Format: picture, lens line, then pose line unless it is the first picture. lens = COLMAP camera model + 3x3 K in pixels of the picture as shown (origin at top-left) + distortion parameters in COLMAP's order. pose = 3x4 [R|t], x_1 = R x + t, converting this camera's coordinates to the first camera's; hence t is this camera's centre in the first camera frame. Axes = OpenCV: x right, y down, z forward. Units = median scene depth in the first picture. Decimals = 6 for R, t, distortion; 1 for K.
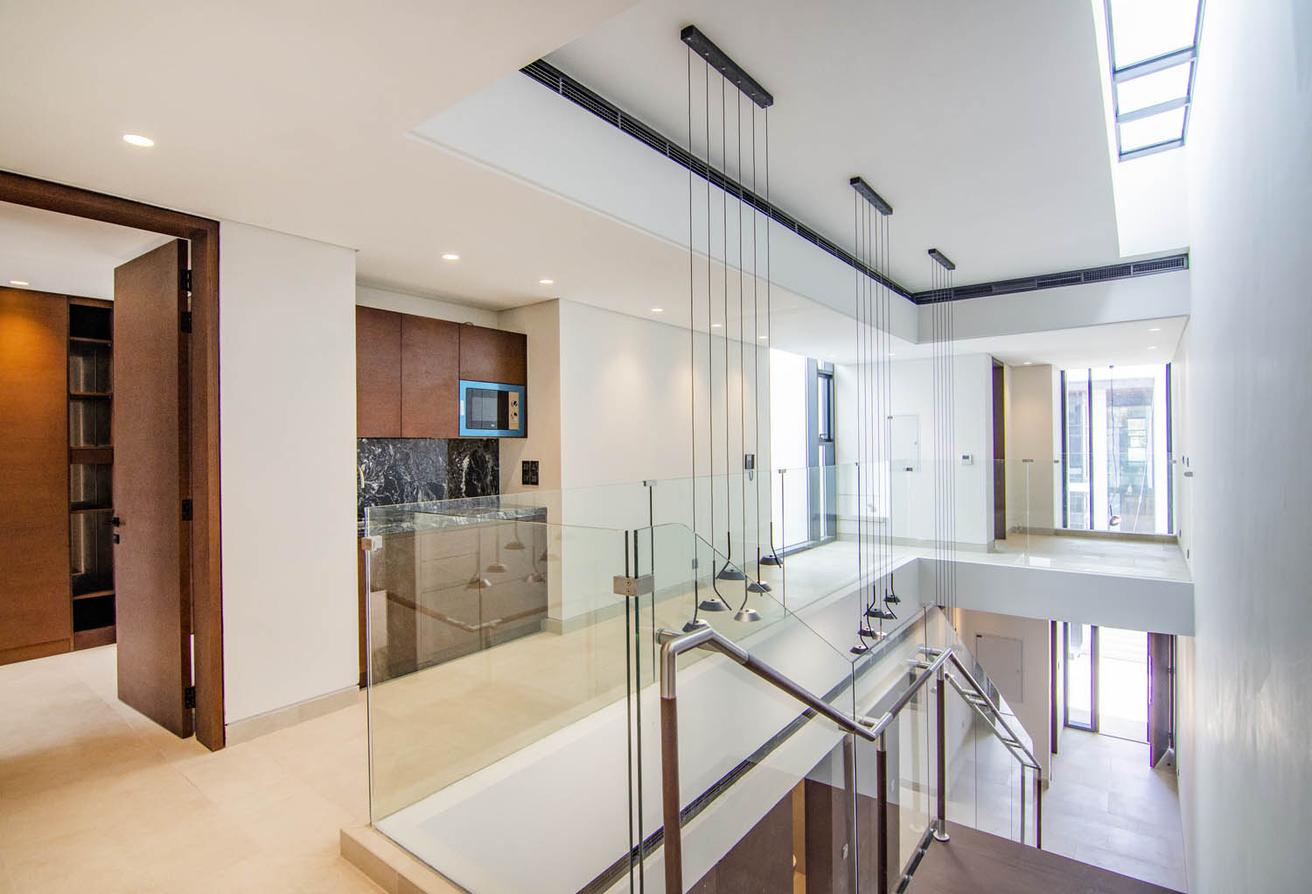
lens RADIAL K [[644.6, 0, 653.8], [0, 644.6, 441.8], [0, 0, 1]] dist [-0.020497, -0.000971]
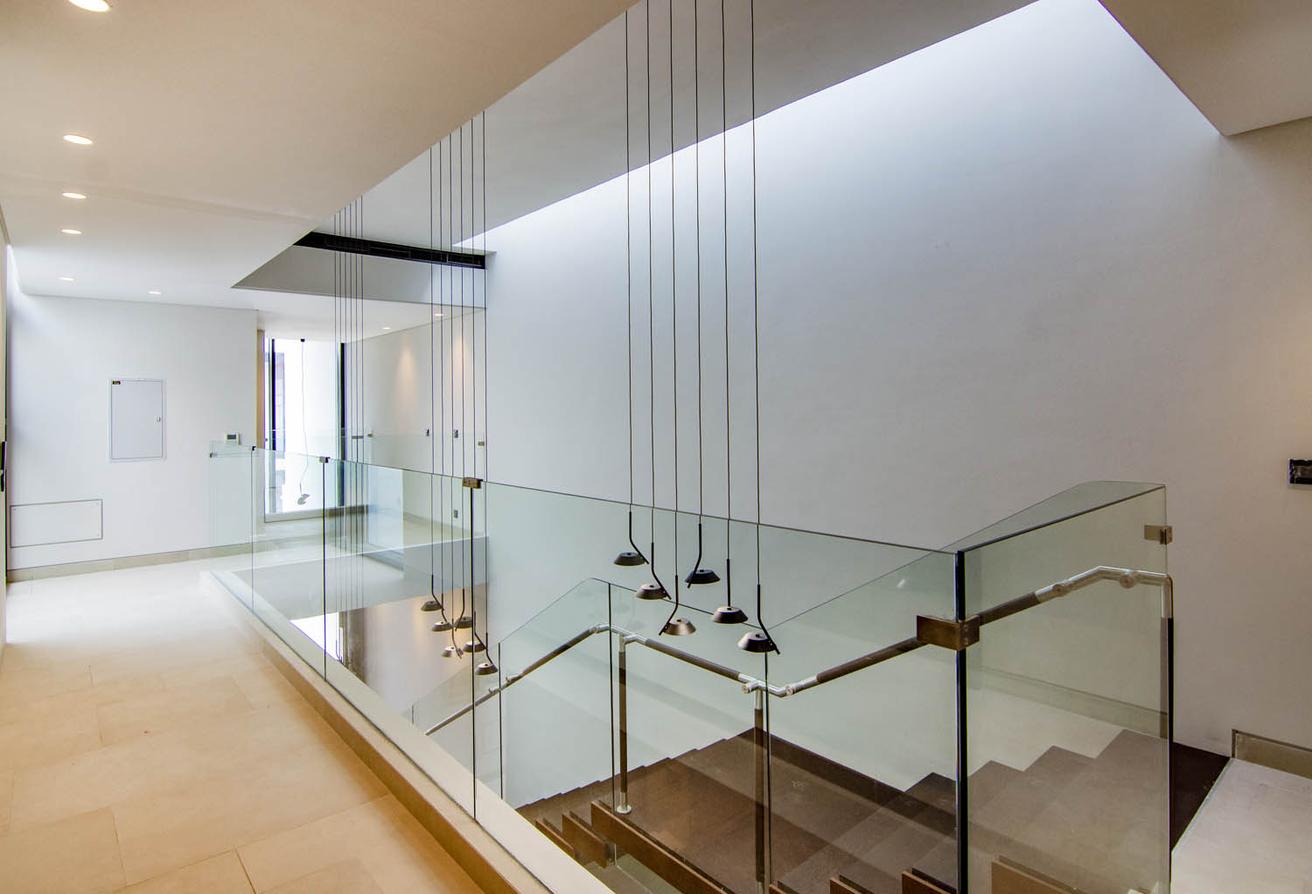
lens RADIAL K [[693.2, 0, 657.6], [0, 693.2, 403.7], [0, 0, 1]] dist [0.001632, -0.000228]
pose [[0.188176, 0.015912, 0.982006, -0.254896], [0.008929, 0.999800, -0.017911, 0.003020], [-0.982095, 0.012139, 0.187996, 0.309717]]
